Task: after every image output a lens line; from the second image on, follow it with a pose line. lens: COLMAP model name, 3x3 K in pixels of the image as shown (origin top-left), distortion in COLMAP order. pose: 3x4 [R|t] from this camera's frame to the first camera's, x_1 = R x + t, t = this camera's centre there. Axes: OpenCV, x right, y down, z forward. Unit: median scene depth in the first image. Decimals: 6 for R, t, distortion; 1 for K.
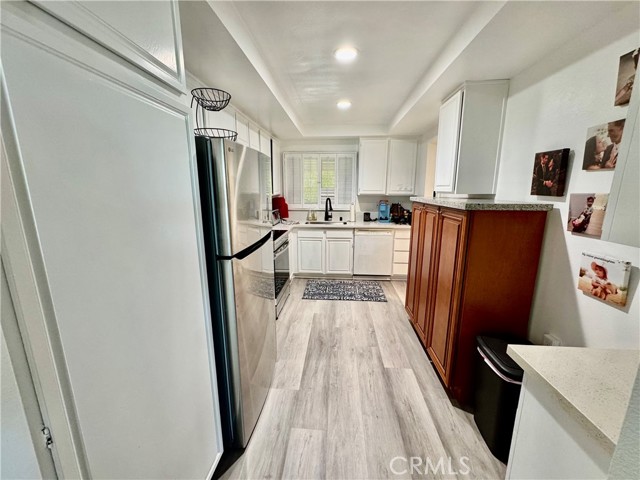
lens RADIAL K [[257.2, 0, 319.6], [0, 257.2, 239.4], [0, 0, 1]] dist [-0.000205, 0.000442]
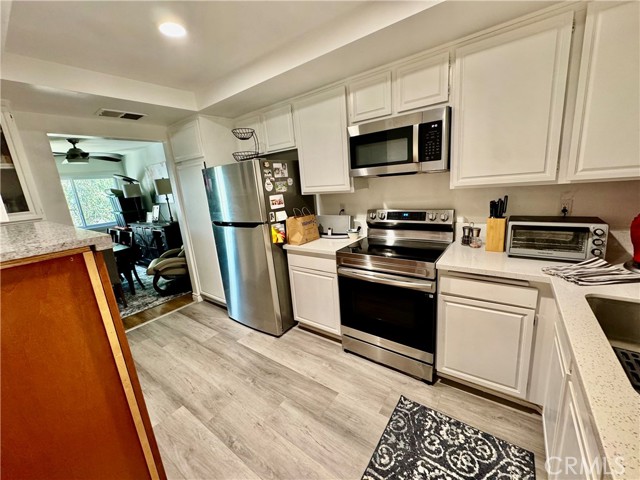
lens RADIAL K [[257.2, 0, 320.1], [0, 257.2, 238.6], [0, 0, 1]] dist [-0.000205, 0.000442]
pose [[-0.532778, 0.234525, -0.813108, 0.508174], [-0.082990, 0.941721, 0.325999, -0.304263], [0.842176, 0.241165, -0.482265, 1.468829]]
